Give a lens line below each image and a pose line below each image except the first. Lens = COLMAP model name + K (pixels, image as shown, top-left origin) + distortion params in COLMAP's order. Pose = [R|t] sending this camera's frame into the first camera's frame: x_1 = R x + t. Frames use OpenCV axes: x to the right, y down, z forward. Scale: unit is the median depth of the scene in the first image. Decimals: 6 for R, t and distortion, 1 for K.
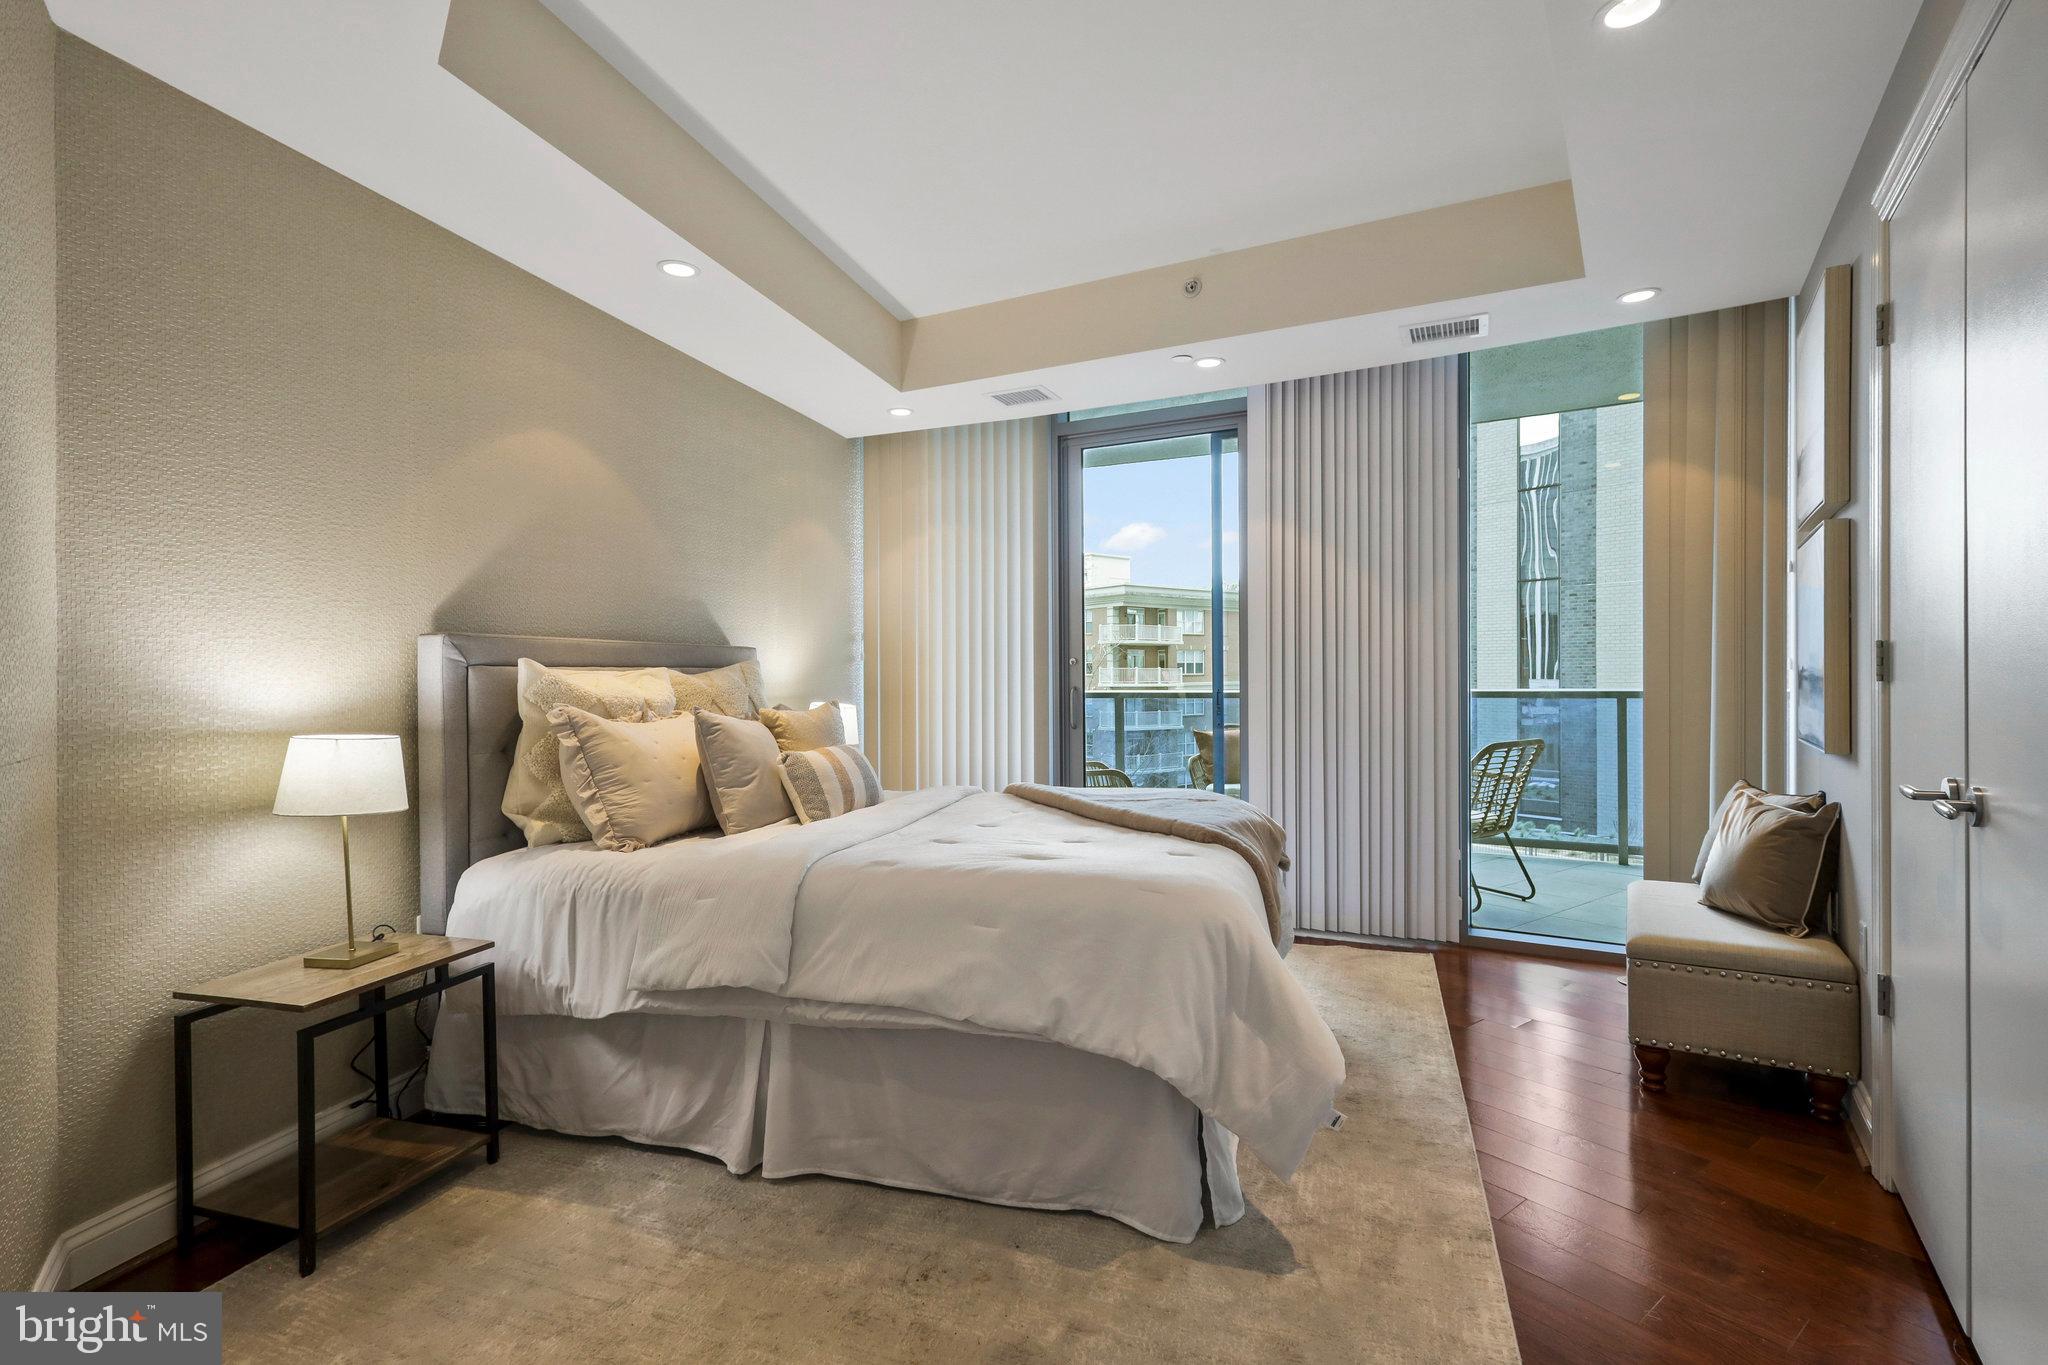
lens RADIAL K [[947.9, 0, 1024.0], [0, 947.9, 682.5], [0, 0, 1]] dist [0.000217, 0.000188]
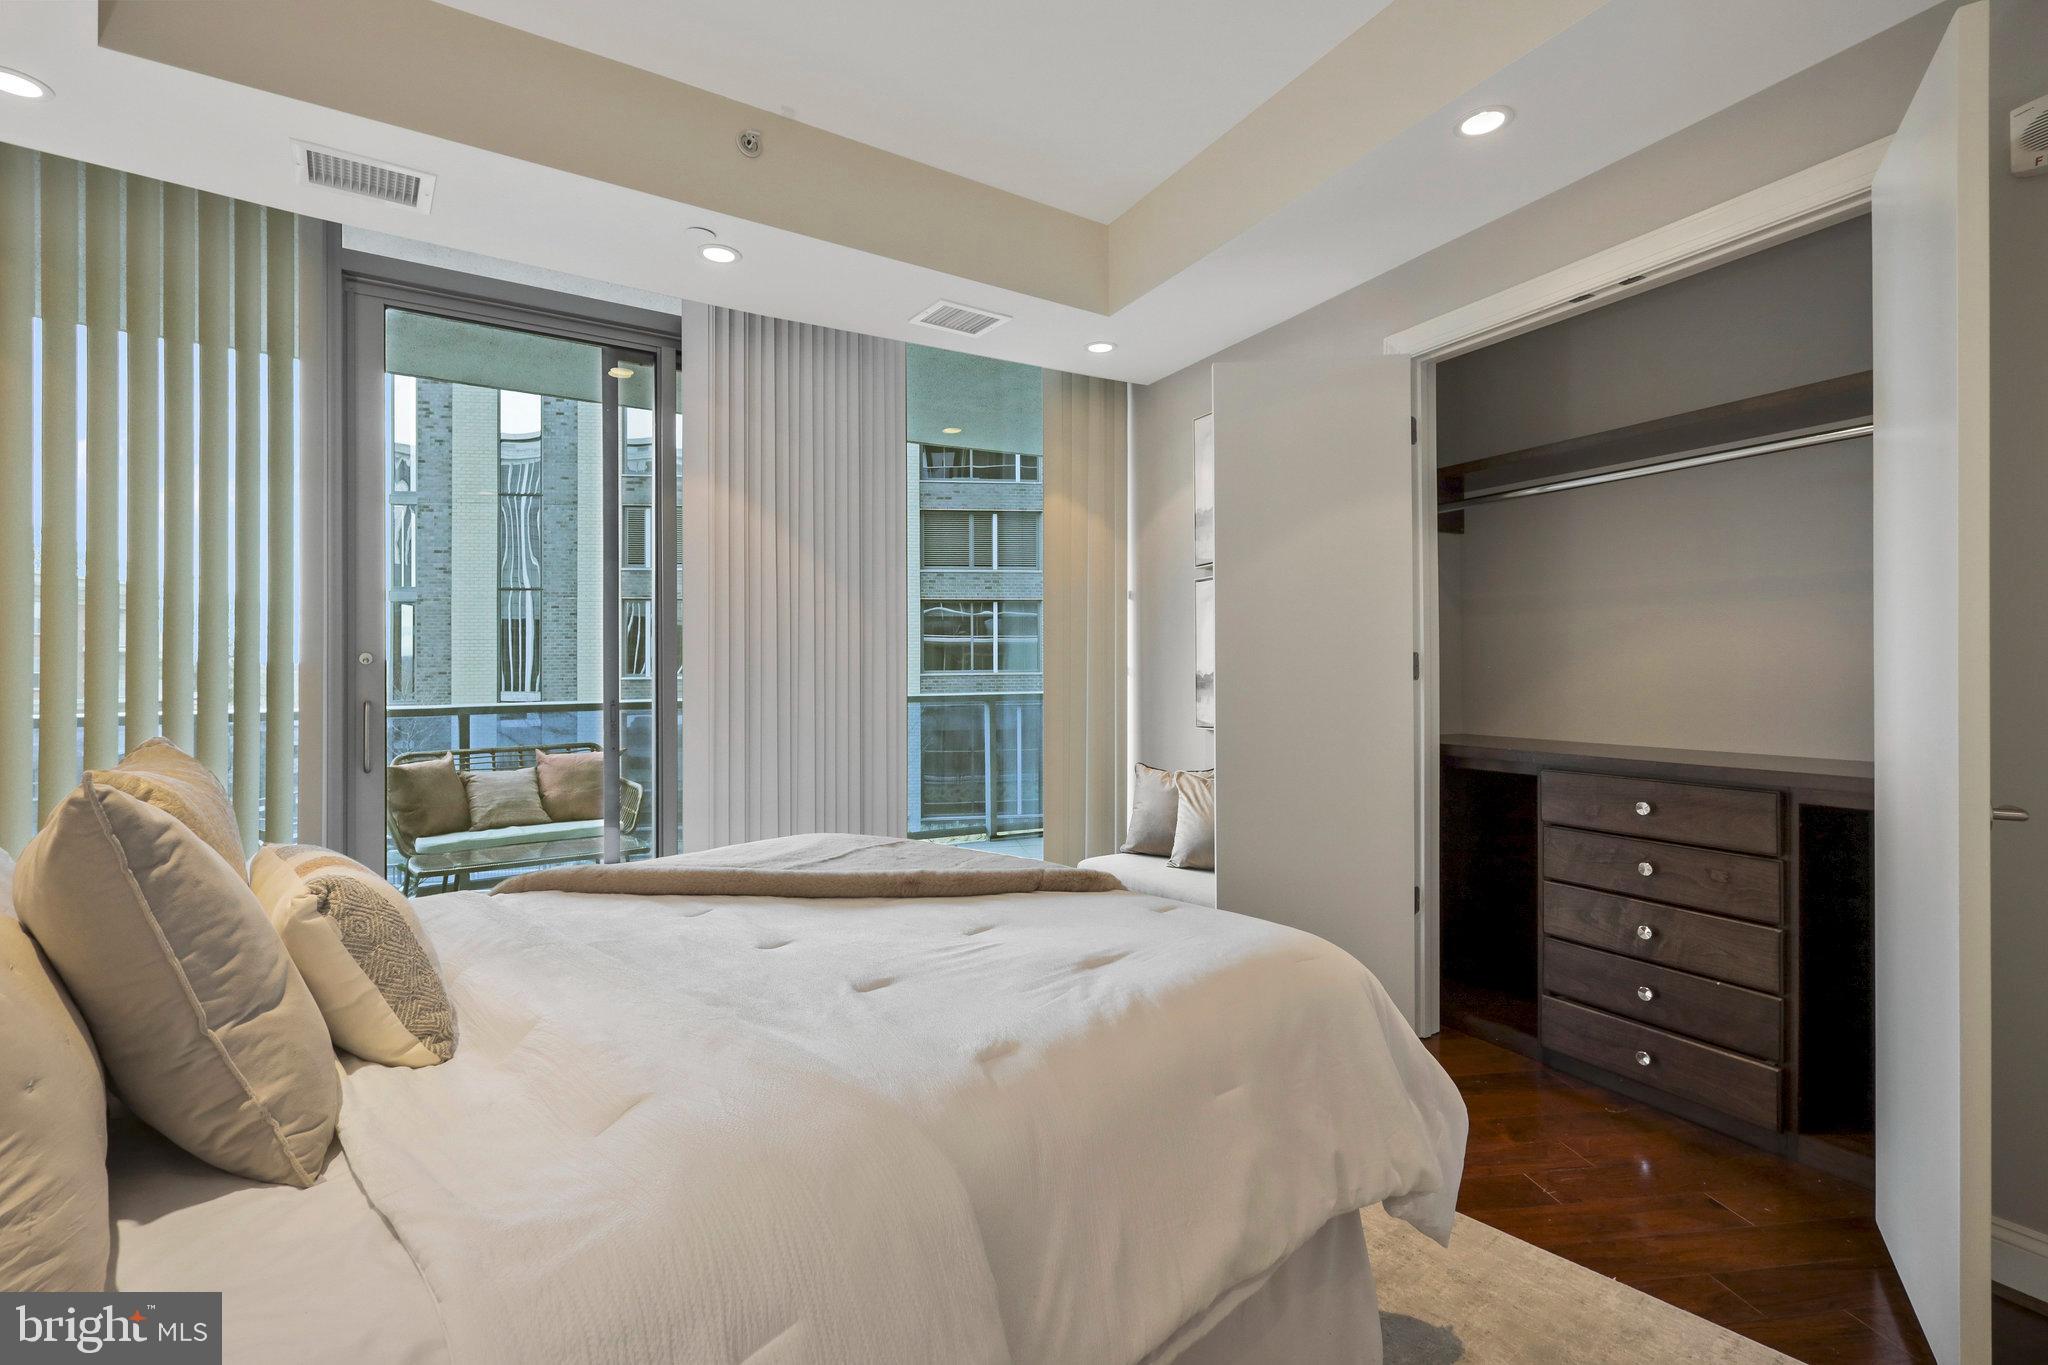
lens RADIAL K [[948.7, 0, 1024.0], [0, 948.7, 682.5], [0, 0, 1]] dist [-0.036794, 0.000055]
pose [[0.464480, 0.000728, 0.885583, -0.074940], [0.012218, 0.999899, -0.007231, 0.000848], [-0.885499, 0.014179, 0.464425, 0.102597]]
